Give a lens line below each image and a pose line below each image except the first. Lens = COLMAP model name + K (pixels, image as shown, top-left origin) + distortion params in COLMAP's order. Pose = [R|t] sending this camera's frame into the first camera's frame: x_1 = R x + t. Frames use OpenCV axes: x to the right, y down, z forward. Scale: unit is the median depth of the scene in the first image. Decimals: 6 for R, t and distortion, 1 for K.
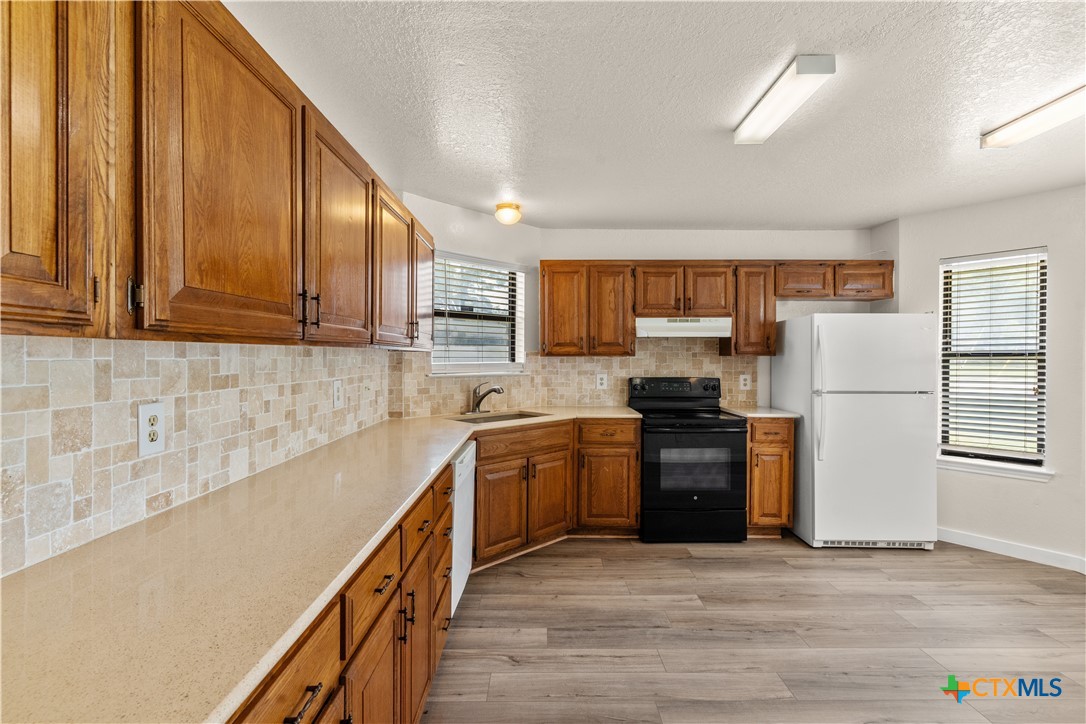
lens RADIAL K [[515.1, 0, 543.4], [0, 515.1, 358.3], [0, 0, 1]] dist [0.000860, 0.003648]
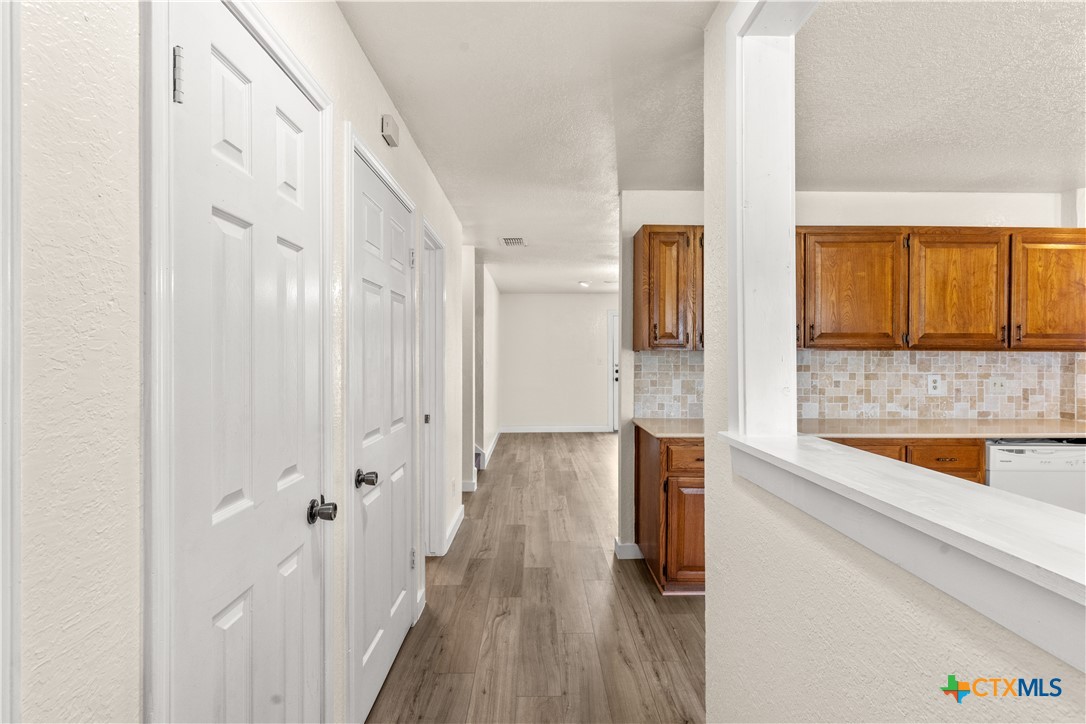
lens RADIAL K [[515.1, 0, 543.0], [0, 515.1, 359.6], [0, 0, 1]] dist [0.000860, 0.003648]
pose [[0.012334, 0.000377, -0.999924, 1.155342], [-0.007637, 0.999971, 0.000282, 0.014121], [0.999895, 0.007633, 0.012336, -0.043569]]
